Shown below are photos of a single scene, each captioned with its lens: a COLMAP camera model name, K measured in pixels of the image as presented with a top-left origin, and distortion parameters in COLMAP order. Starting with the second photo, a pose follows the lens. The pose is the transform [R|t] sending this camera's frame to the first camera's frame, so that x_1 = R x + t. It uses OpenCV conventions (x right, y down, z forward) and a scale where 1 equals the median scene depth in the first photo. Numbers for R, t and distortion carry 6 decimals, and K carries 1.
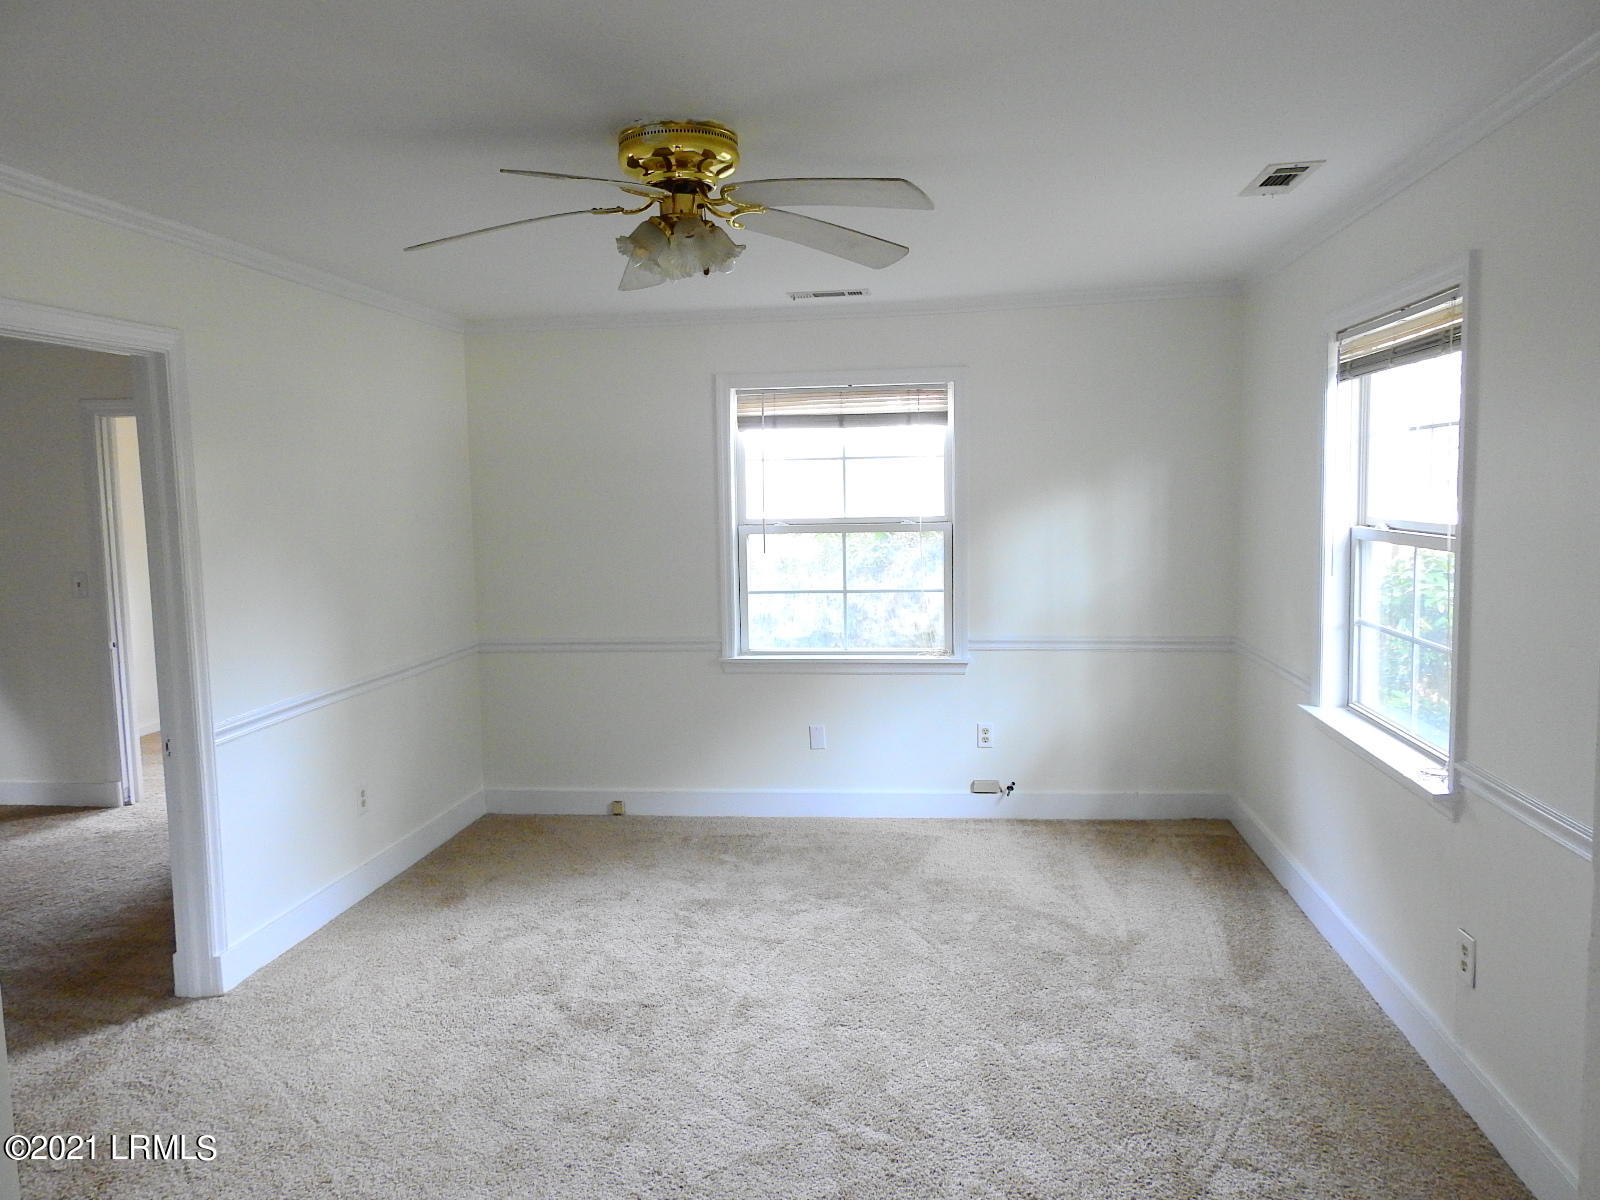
lens RADIAL K [[1150.4, 0, 805.4], [0, 1150.4, 598.0], [0, 0, 1]] dist [-0.002361, 0.004061]
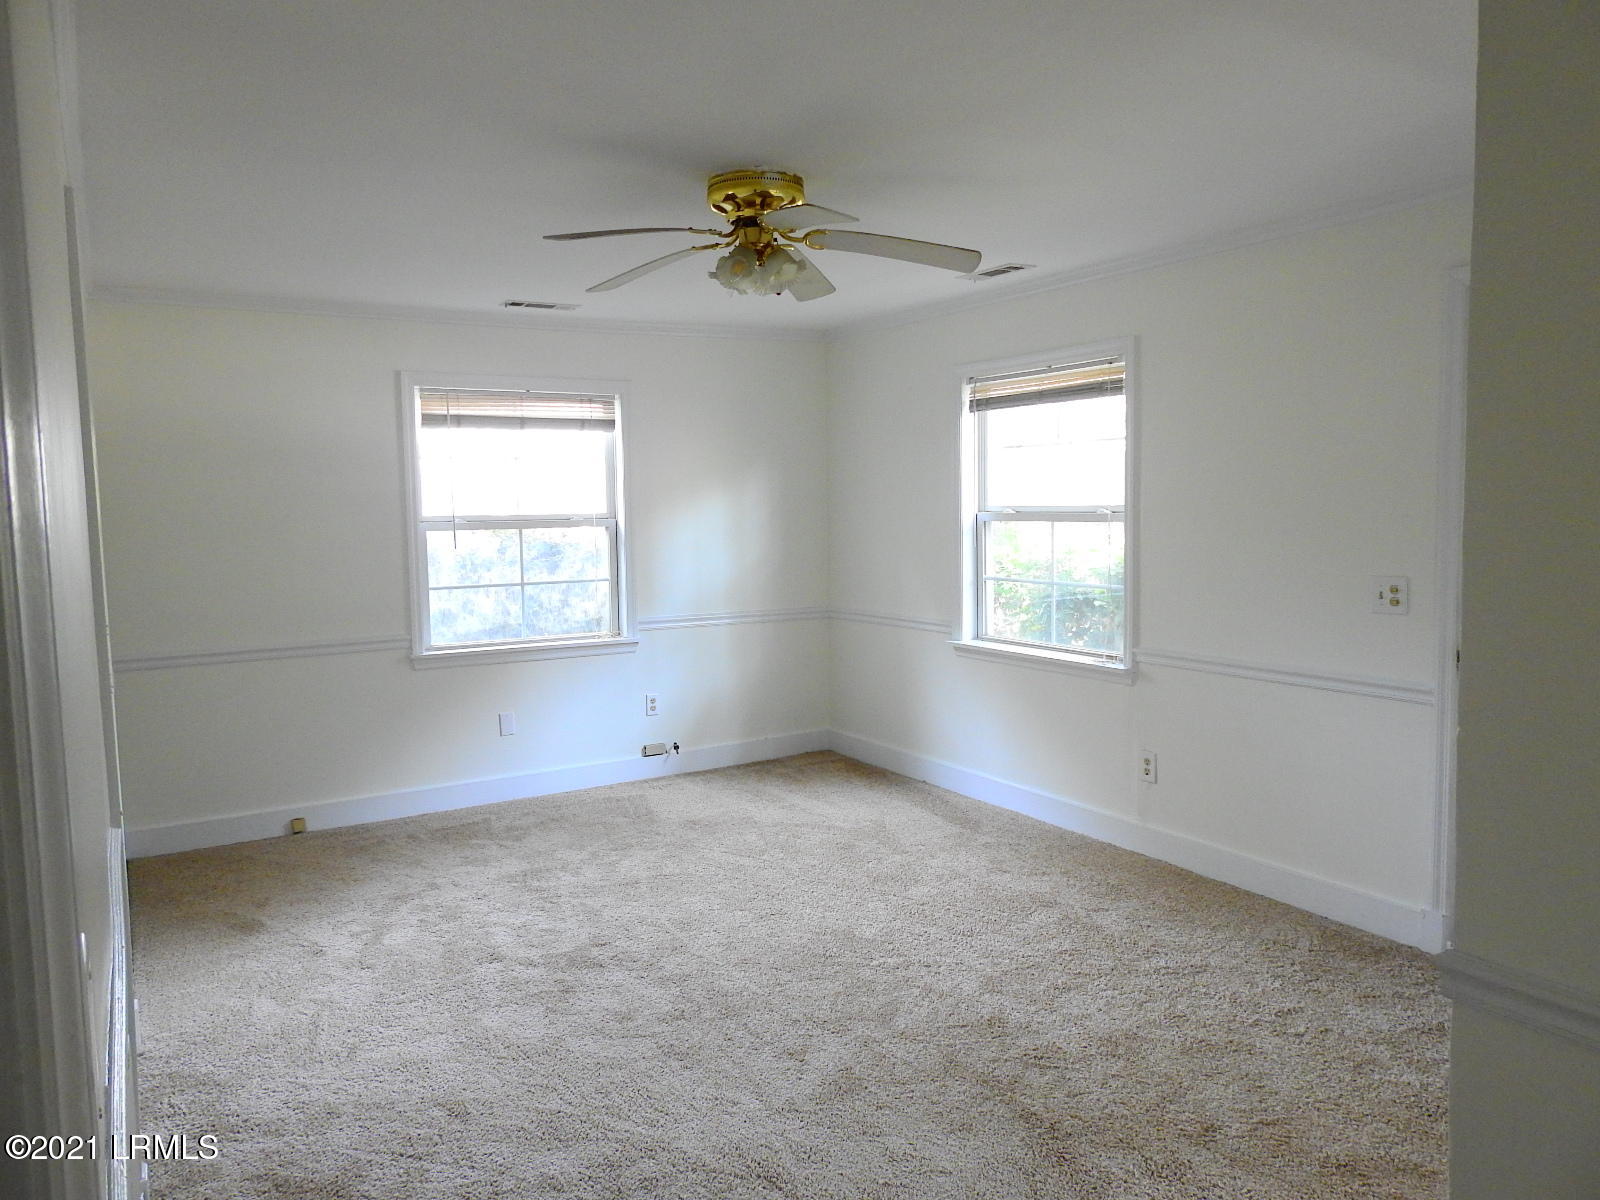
lens RADIAL K [[1150.4, 0, 805.4], [0, 1150.4, 598.0], [0, 0, 1]] dist [-0.002361, 0.004061]
pose [[0.782670, -0.044096, 0.620873, -0.436571], [0.059616, 0.998212, -0.004256, 0.028228], [-0.619576, 0.040345, 0.783899, 0.007047]]
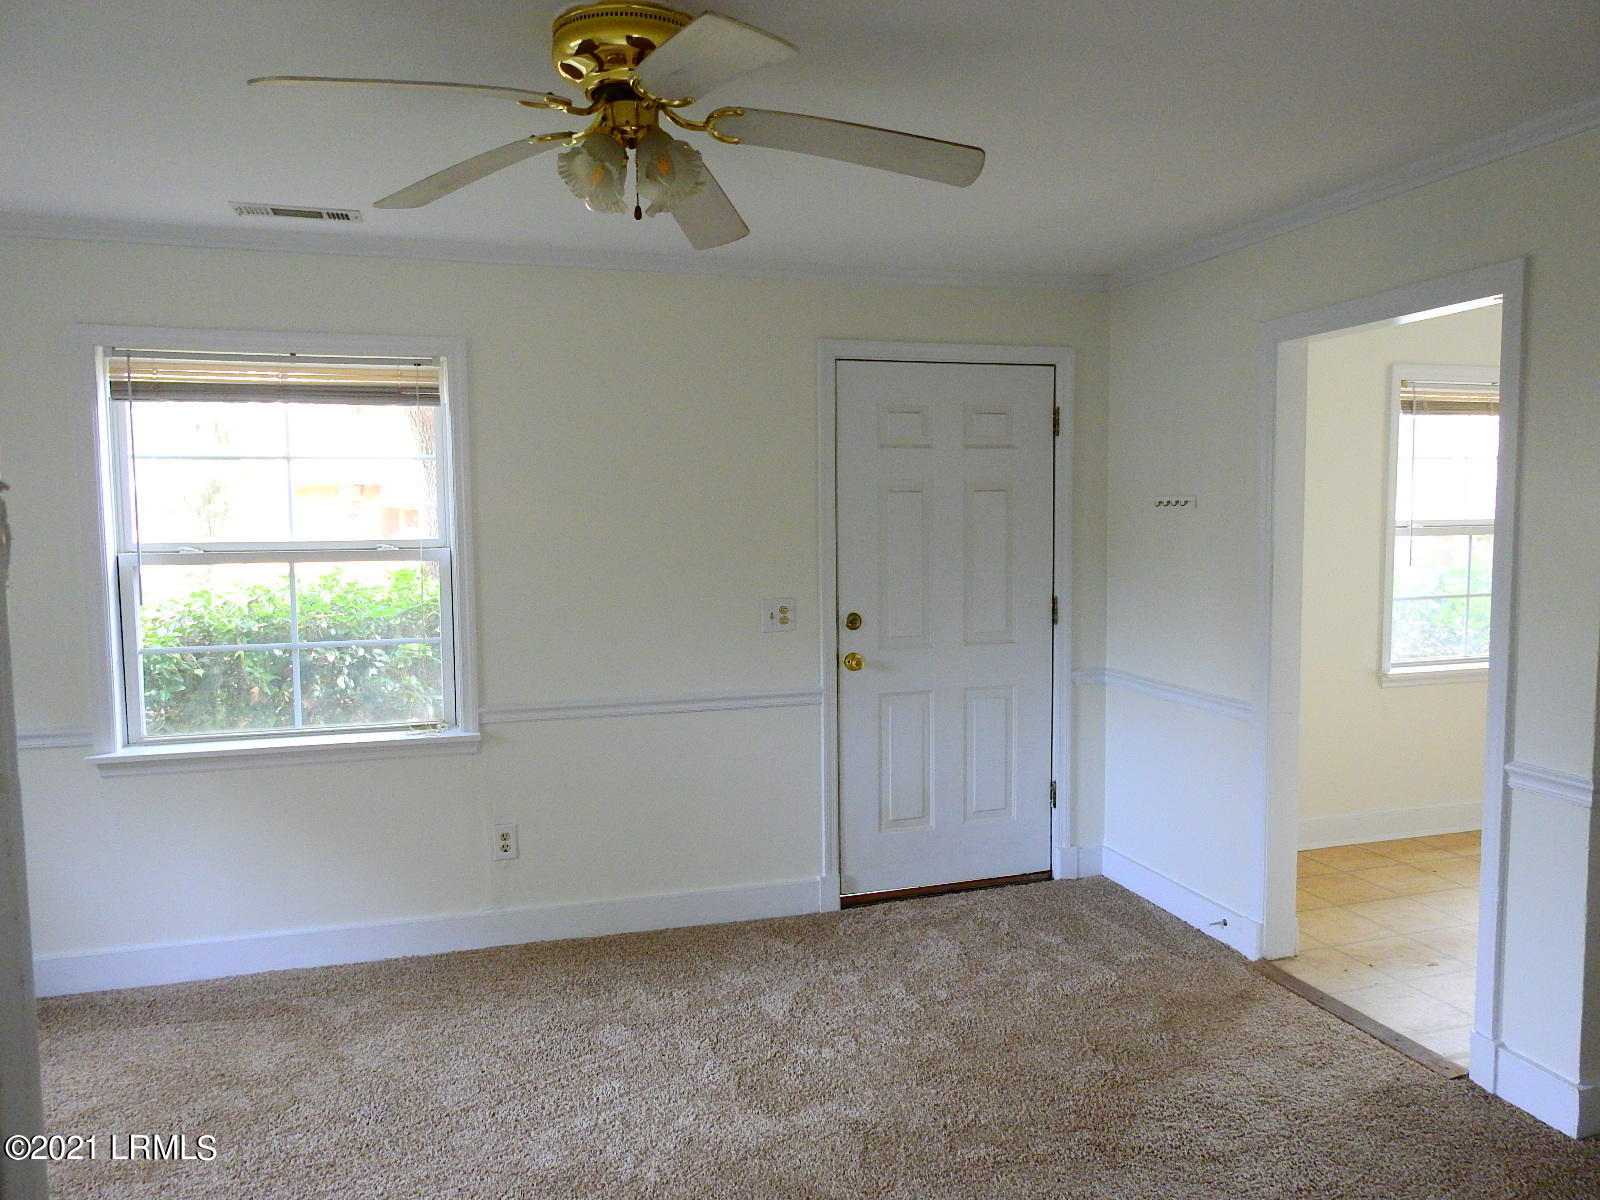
lens RADIAL K [[1150.4, 0, 805.4], [0, 1150.4, 598.0], [0, 0, 1]] dist [-0.002361, 0.004061]
pose [[-0.405097, -0.049999, 0.912906, -0.454465], [0.104992, 0.989354, 0.100775, -0.045994], [-0.908225, 0.136672, -0.395535, 0.639845]]
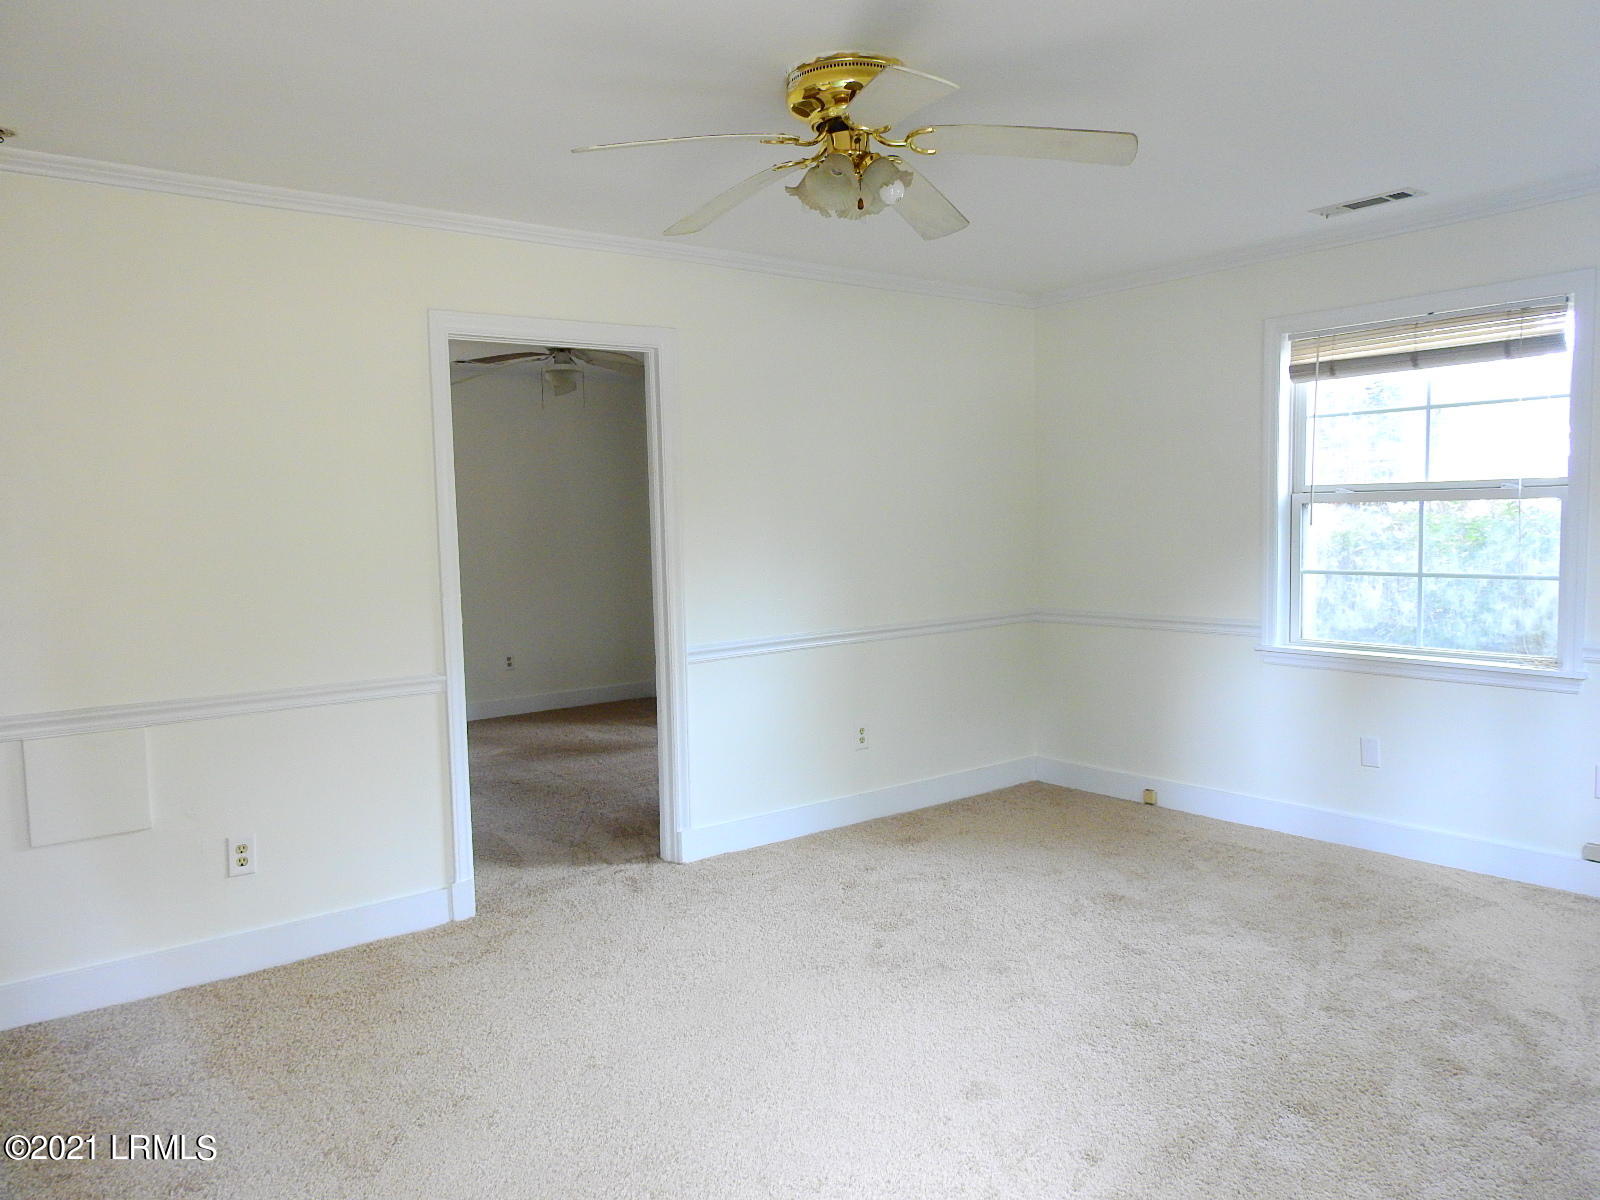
lens RADIAL K [[1150.4, 0, 805.4], [0, 1150.4, 598.0], [0, 0, 1]] dist [-0.002361, 0.004061]
pose [[0.709072, 0.054559, -0.703022, 0.303836], [-0.055046, 0.998243, 0.021951, 0.016689], [0.702984, 0.023133, 0.710829, 0.140942]]
